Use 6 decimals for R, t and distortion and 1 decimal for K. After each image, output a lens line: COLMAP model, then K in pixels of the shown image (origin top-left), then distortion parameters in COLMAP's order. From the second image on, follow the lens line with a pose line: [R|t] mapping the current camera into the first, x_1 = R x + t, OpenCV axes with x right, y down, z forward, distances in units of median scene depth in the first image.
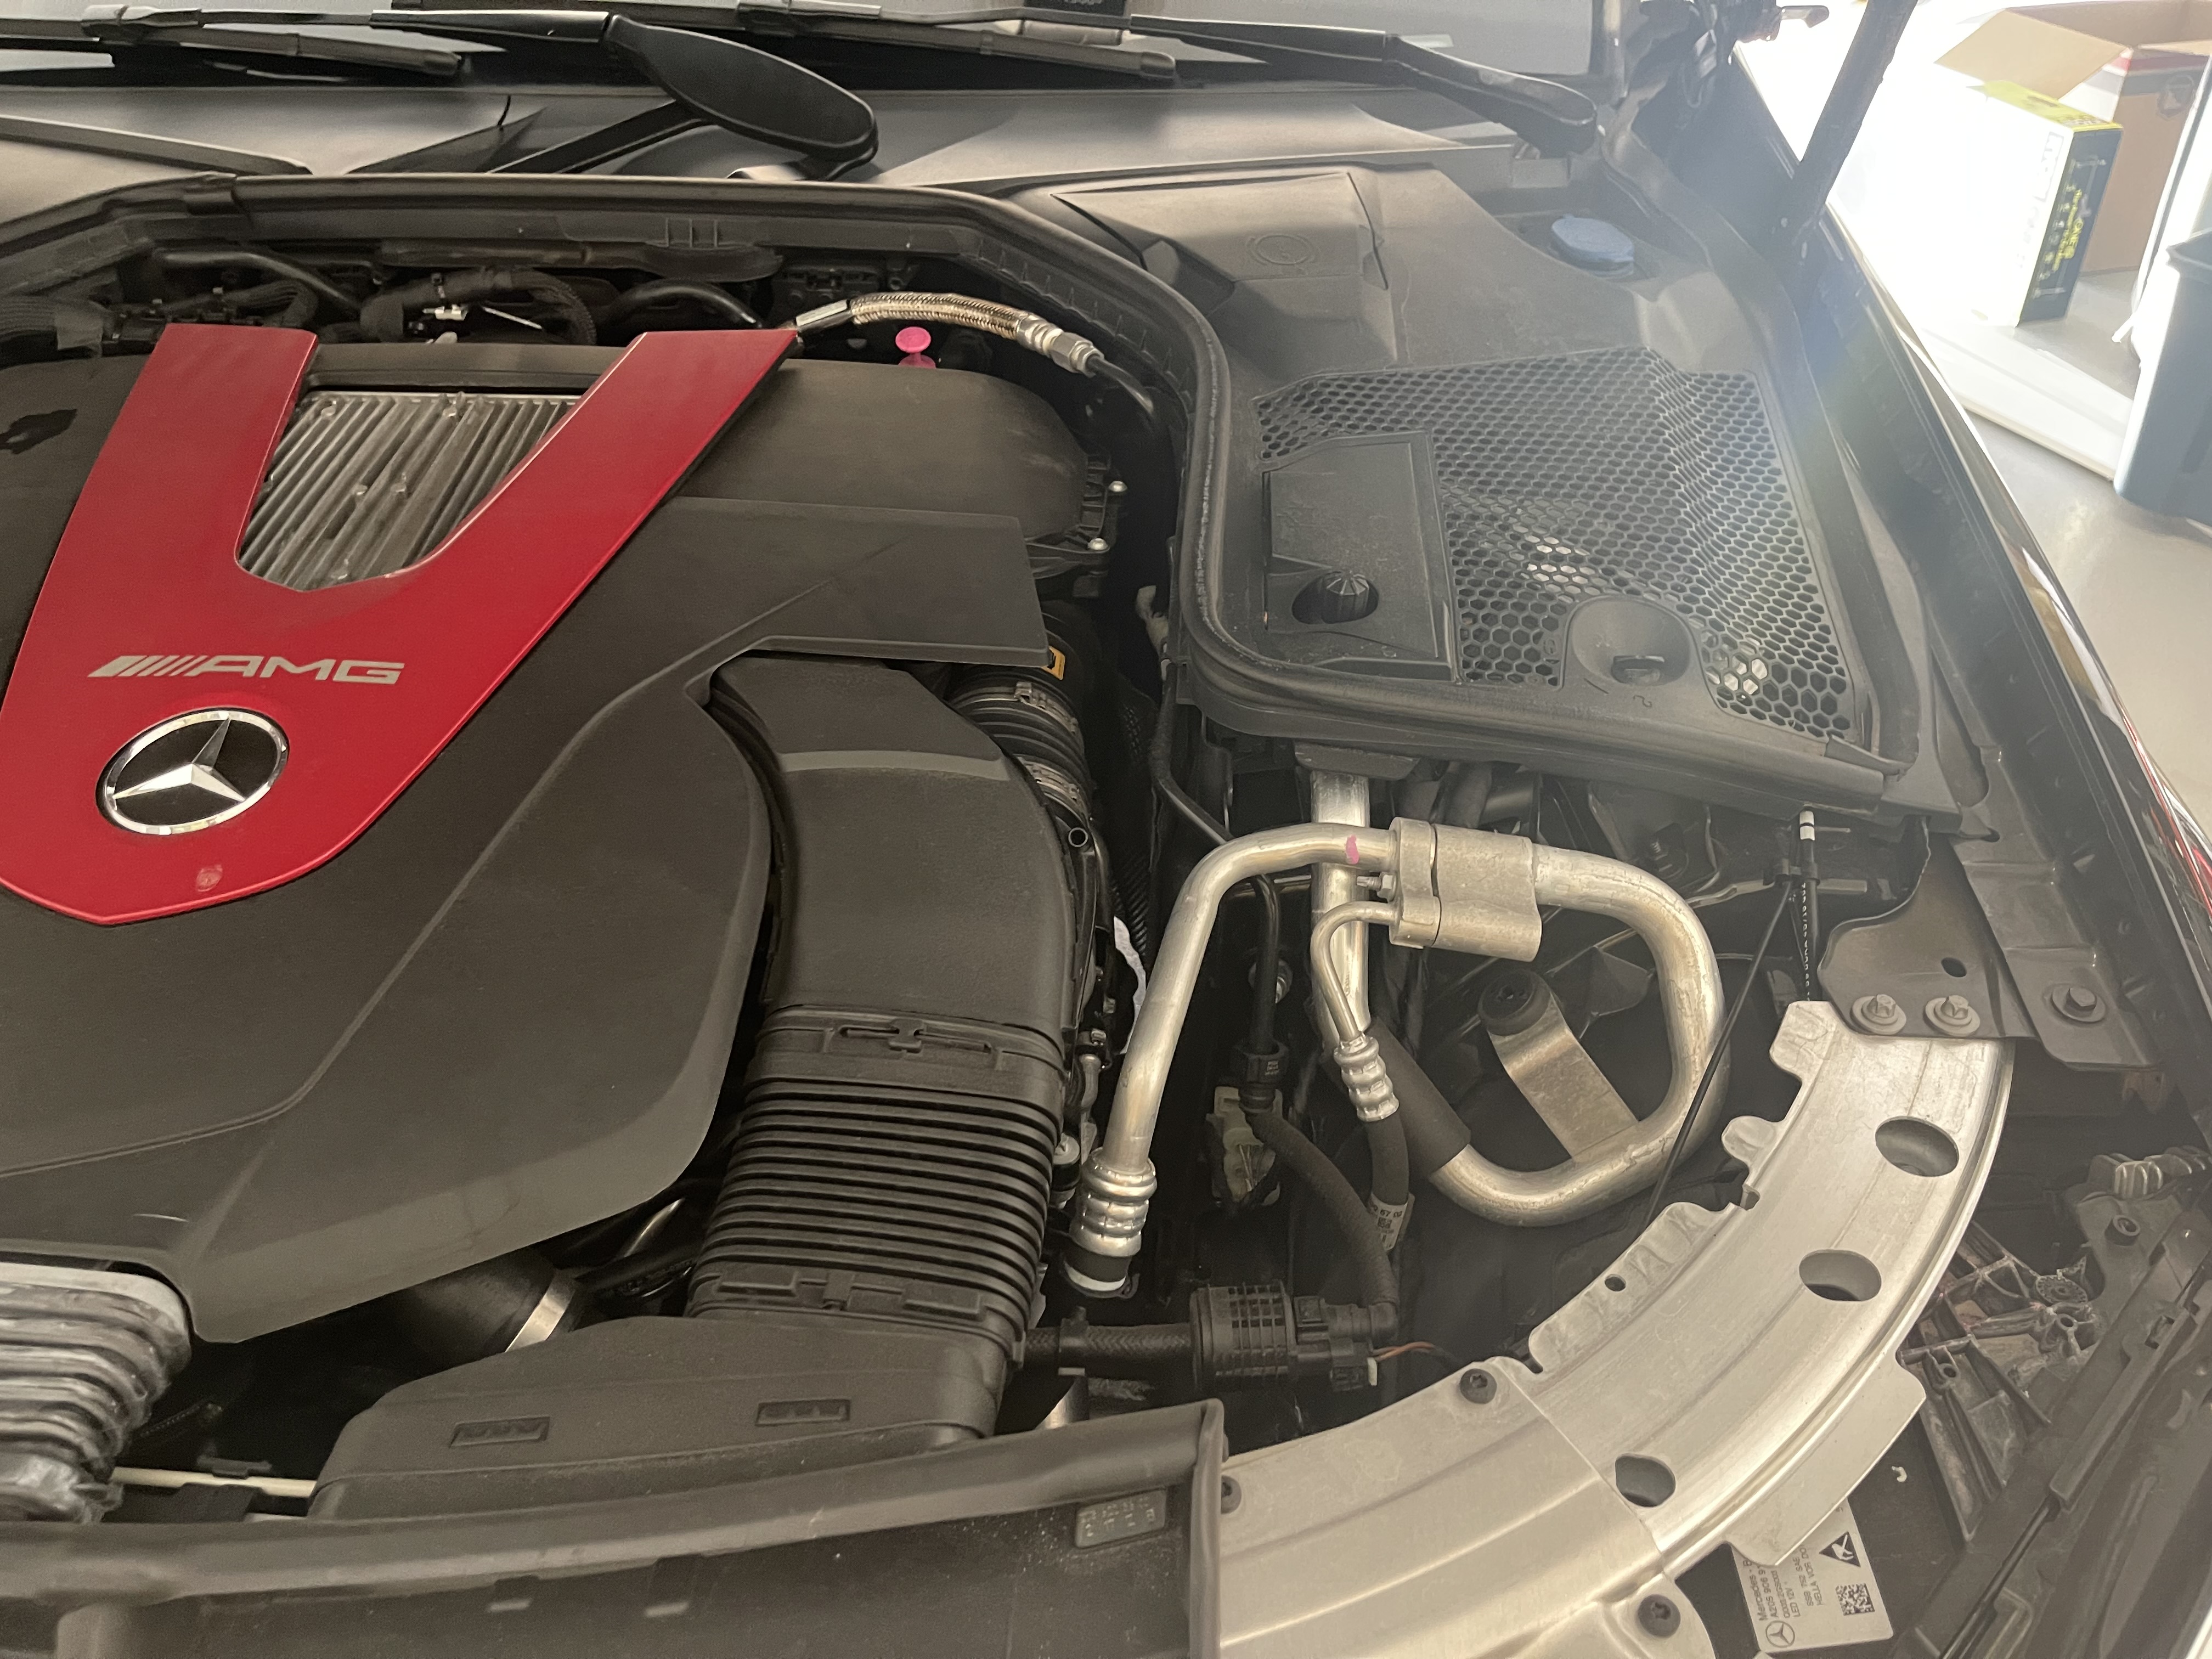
lens RADIAL K [[1669.8, 0, 1106.0], [0, 1669.8, 829.5], [0, 0, 1]] dist [0.038641, -0.058935]
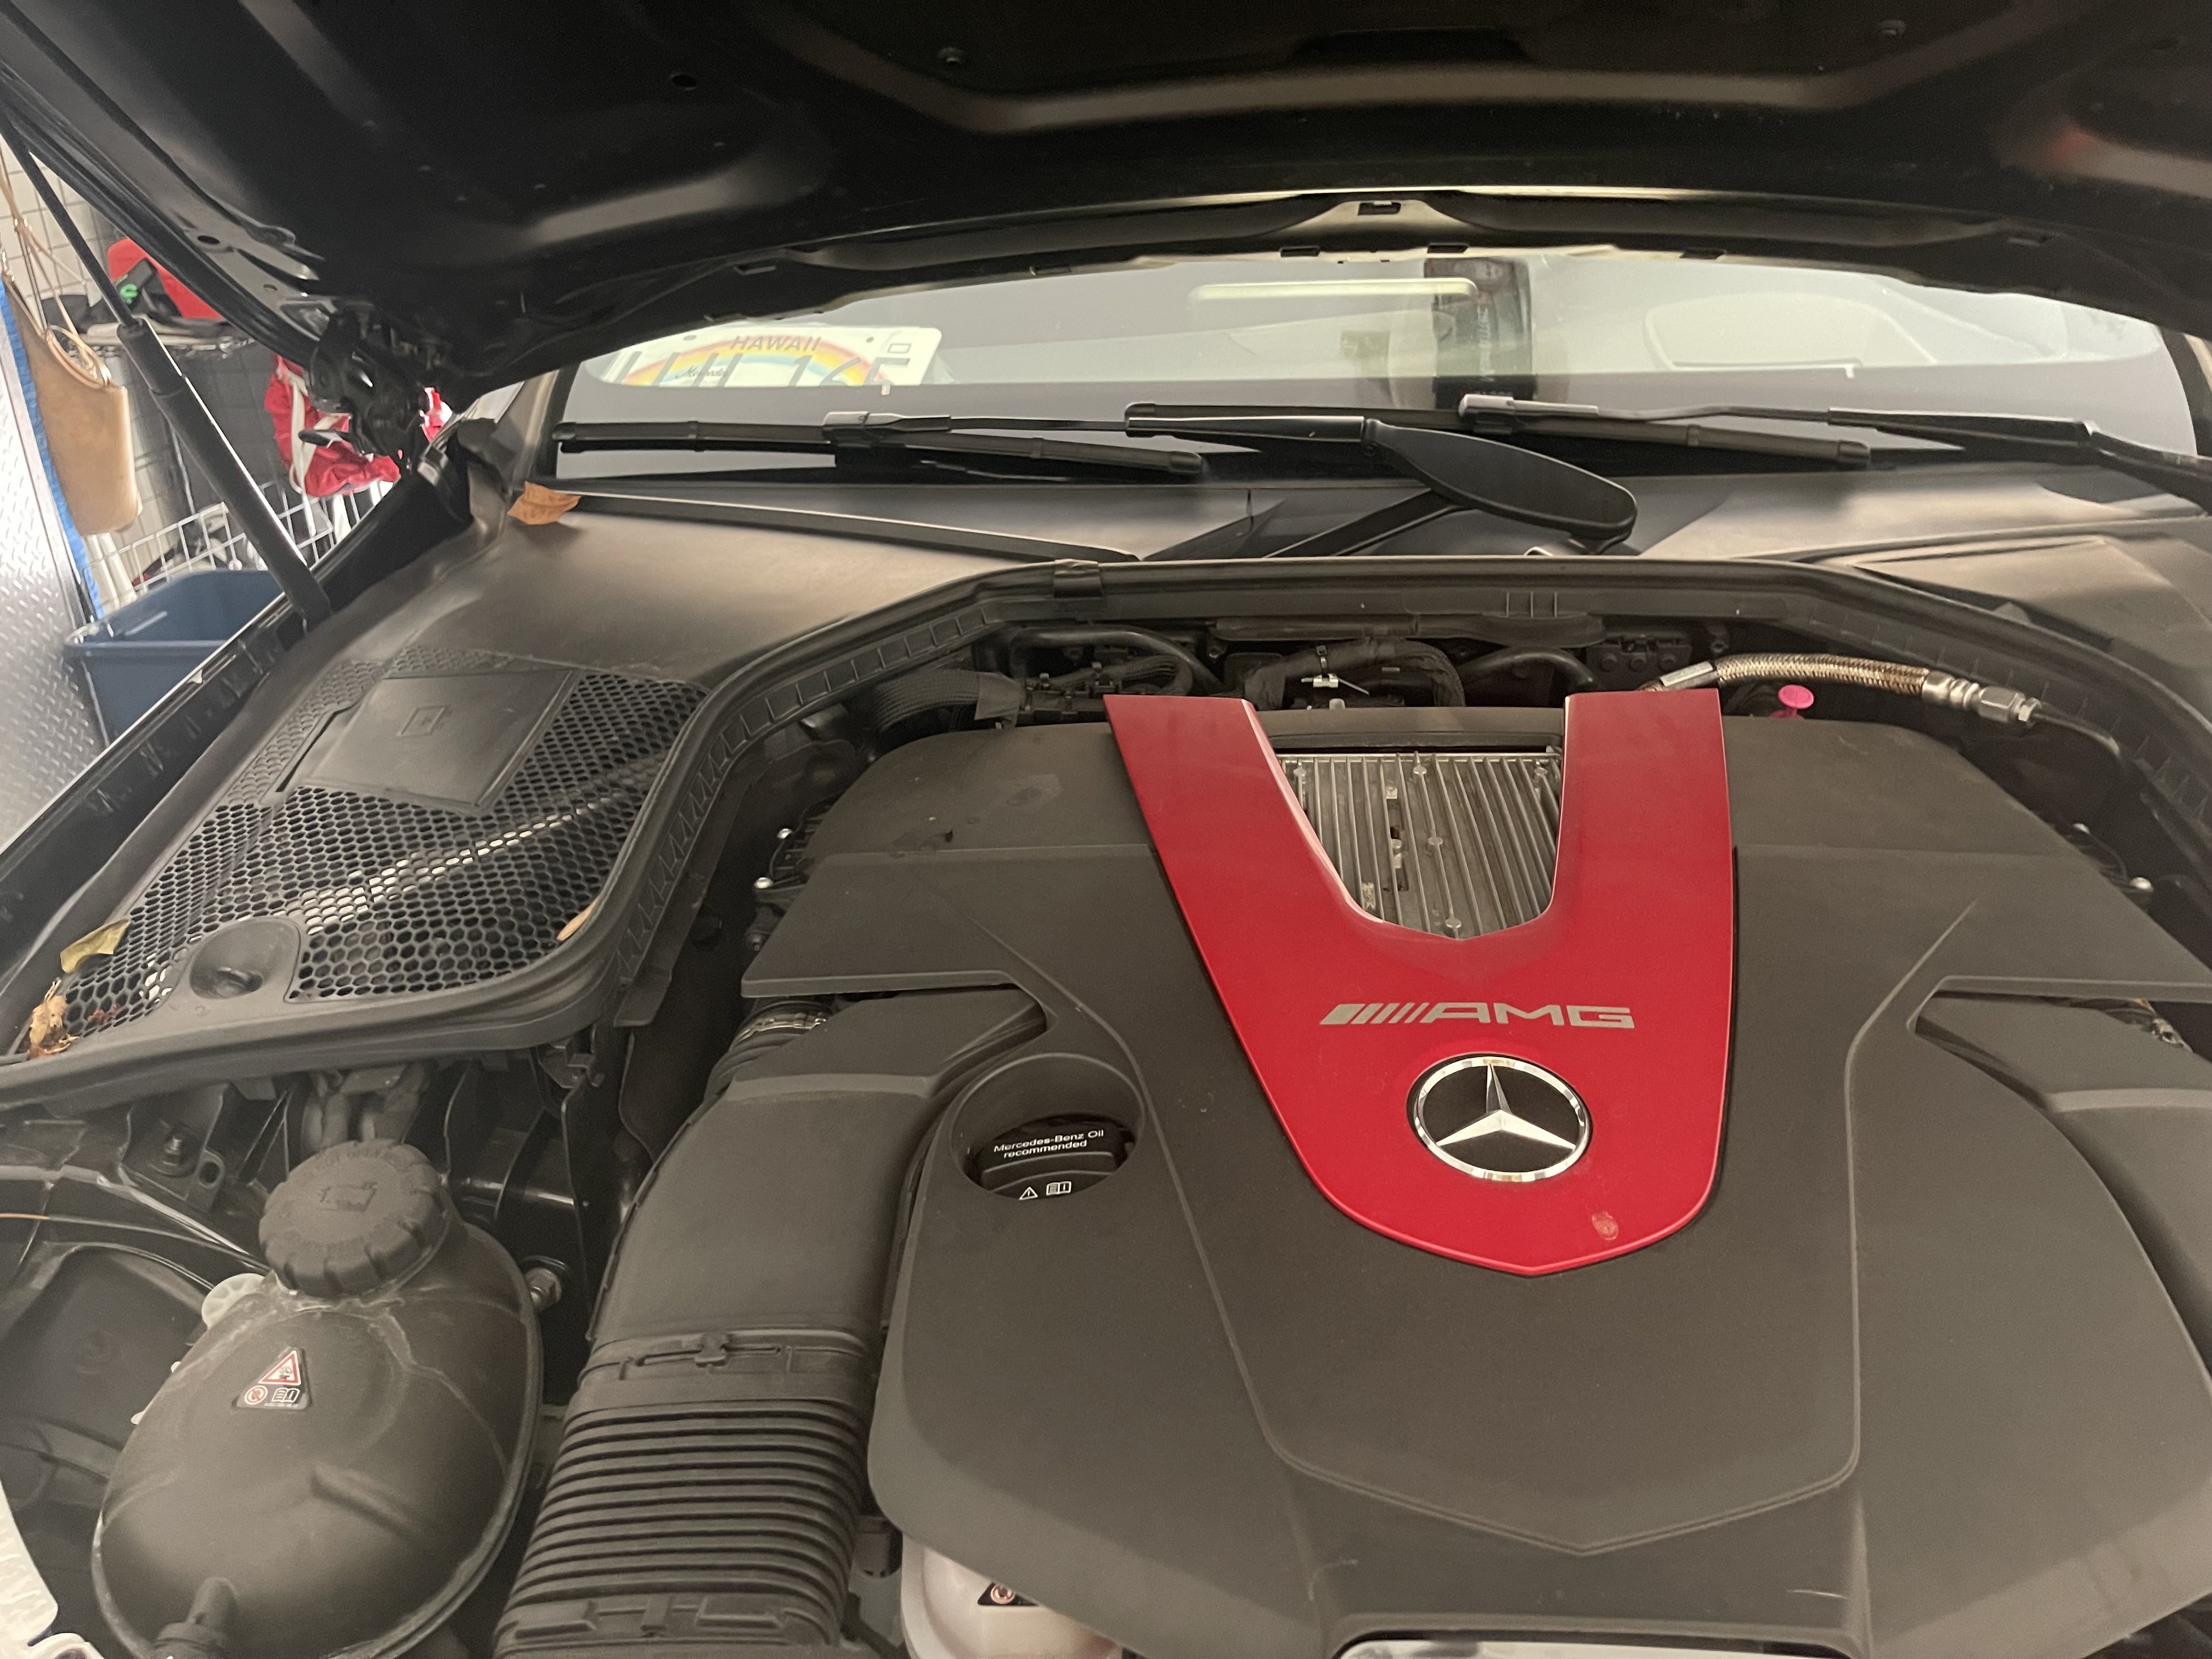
lens RADIAL K [[1669.8, 0, 1106.0], [0, 1669.8, 829.5], [0, 0, 1]] dist [0.038641, -0.058935]
pose [[0.999828, -0.015219, -0.010562, -0.512362], [0.012630, 0.977113, -0.212347, 0.004279], [0.013552, 0.212177, 0.977137, -0.006962]]
